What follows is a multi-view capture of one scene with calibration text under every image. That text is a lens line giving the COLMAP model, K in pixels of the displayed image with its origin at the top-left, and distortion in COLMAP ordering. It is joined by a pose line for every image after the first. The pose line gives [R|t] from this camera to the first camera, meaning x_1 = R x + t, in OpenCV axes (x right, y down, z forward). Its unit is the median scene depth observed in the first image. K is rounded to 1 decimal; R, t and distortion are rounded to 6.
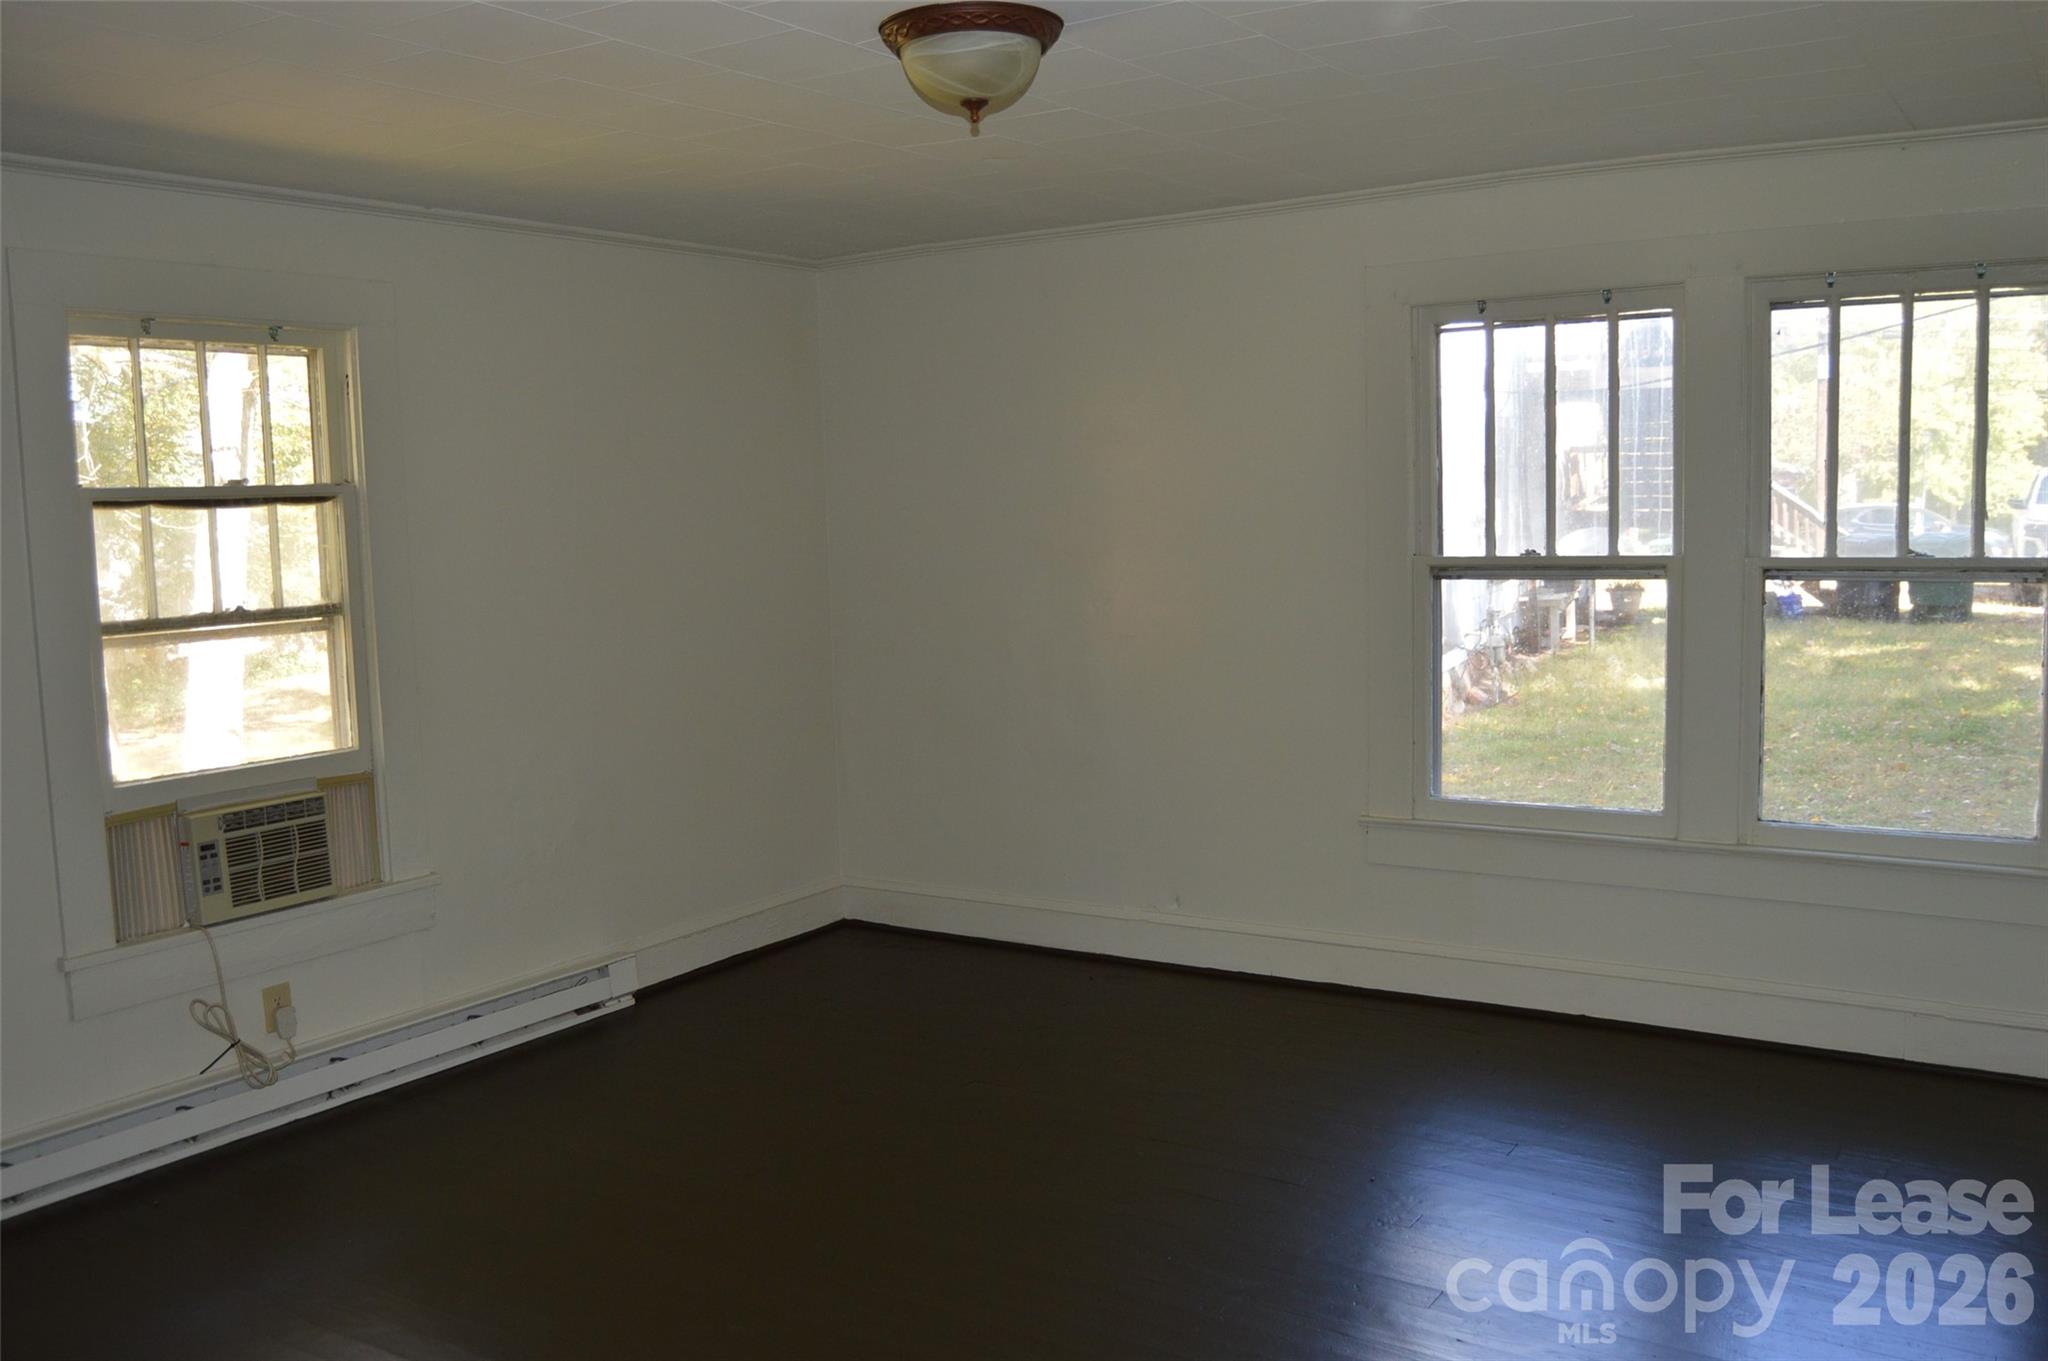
lens RADIAL K [[1761.3, 0, 1024.0], [0, 1761.3, 680.5], [0, 0, 1]] dist [-0.094087, 0.060034]
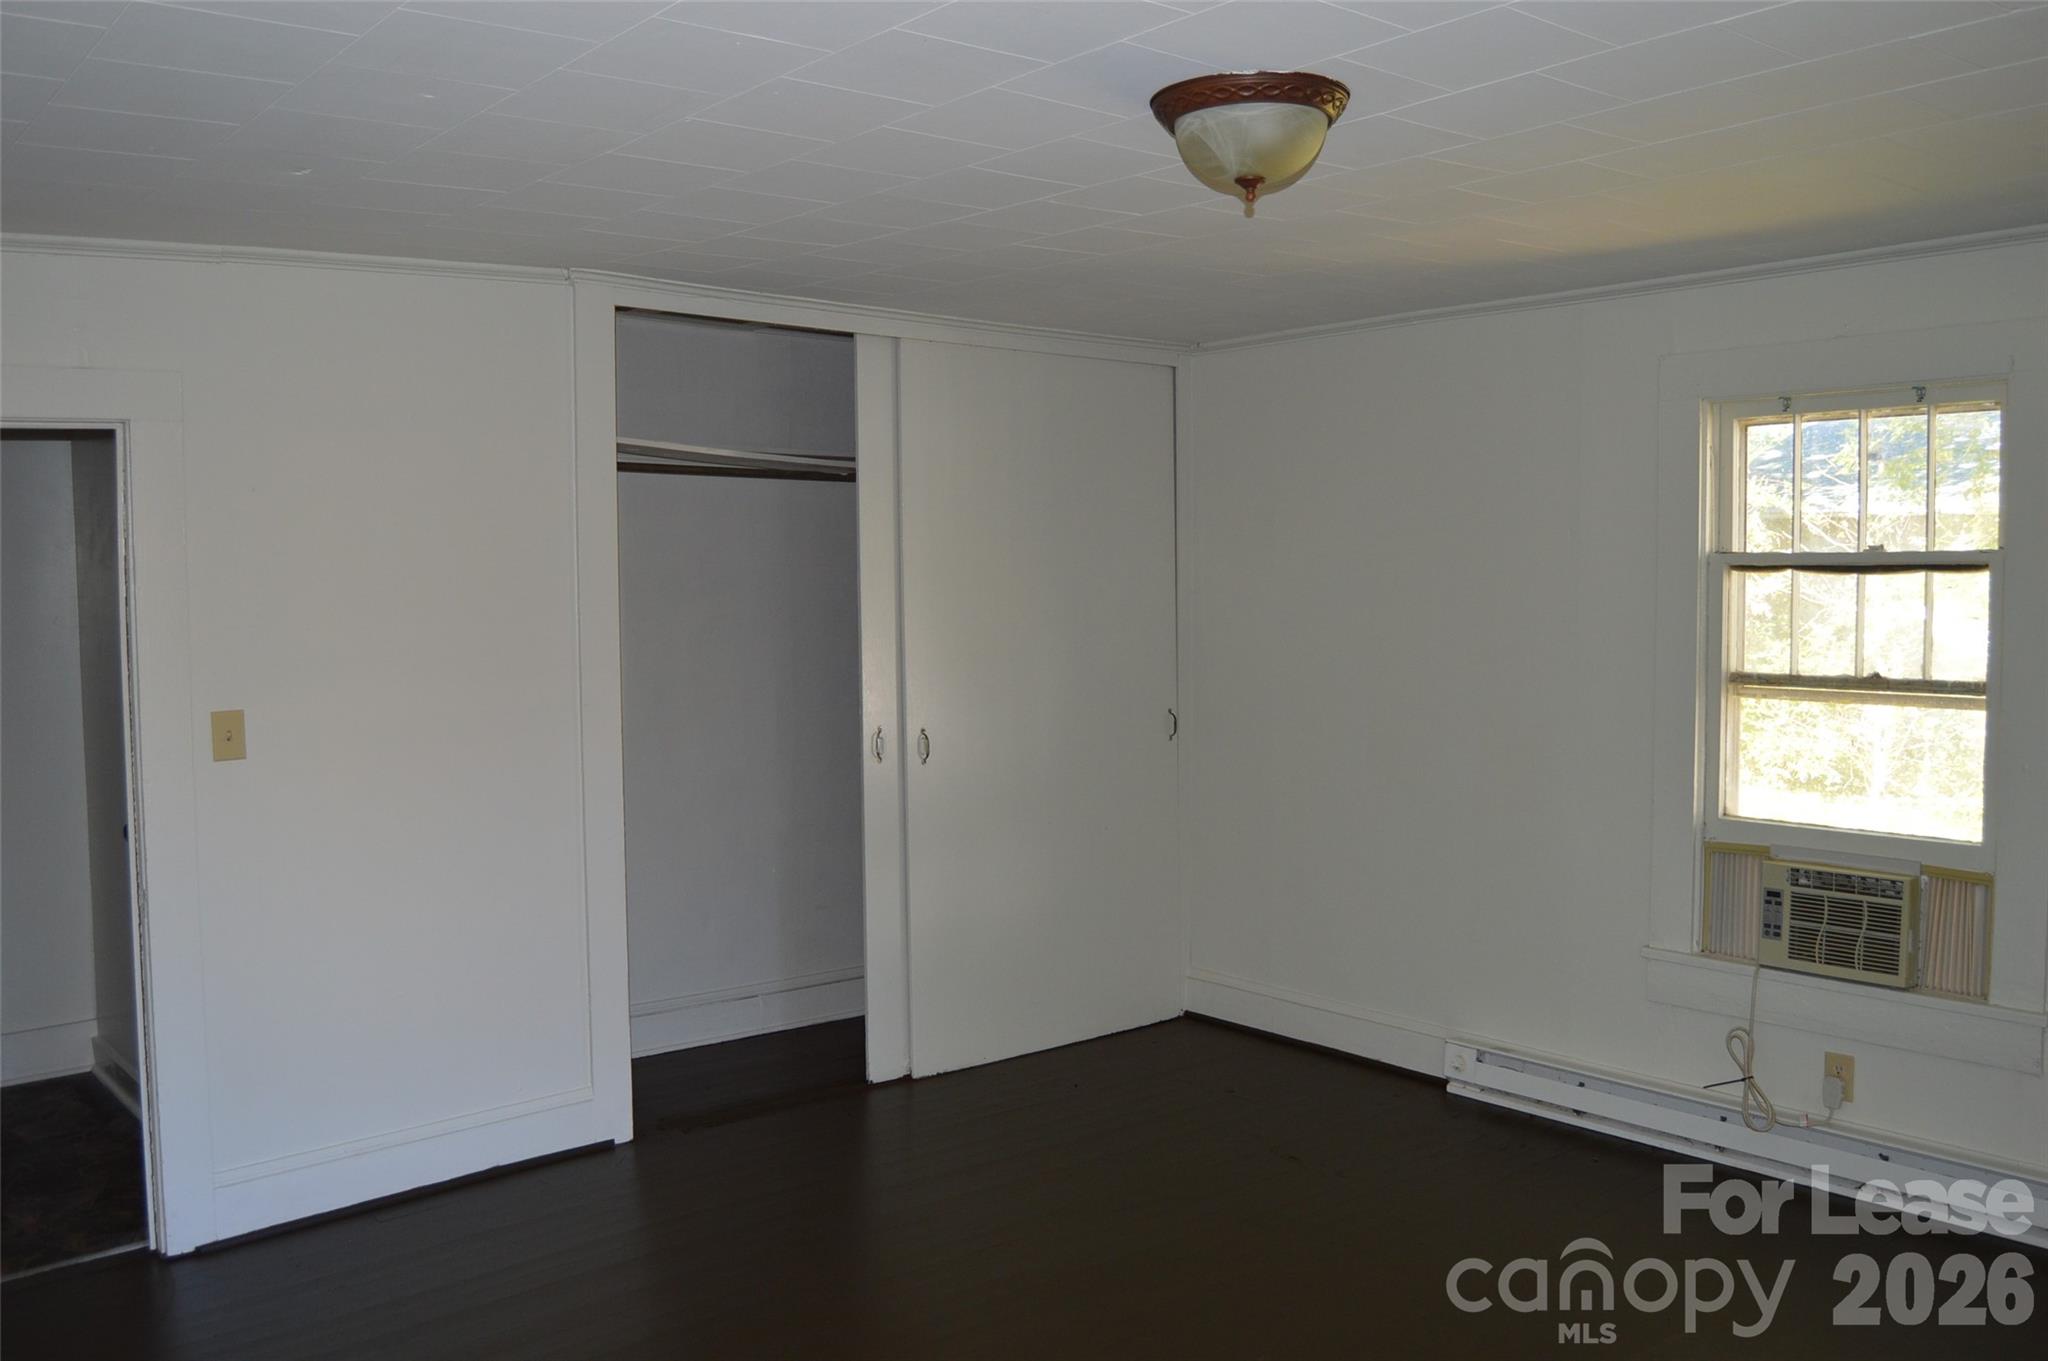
lens RADIAL K [[1761.3, 0, 1024.0], [0, 1761.3, 680.5], [0, 0, 1]] dist [-0.094087, 0.060034]
pose [[-0.288510, 0.098878, -0.952358, 0.646167], [-0.076012, 0.989149, 0.125726, -0.129067], [0.954455, 0.108664, -0.277864, 0.831719]]
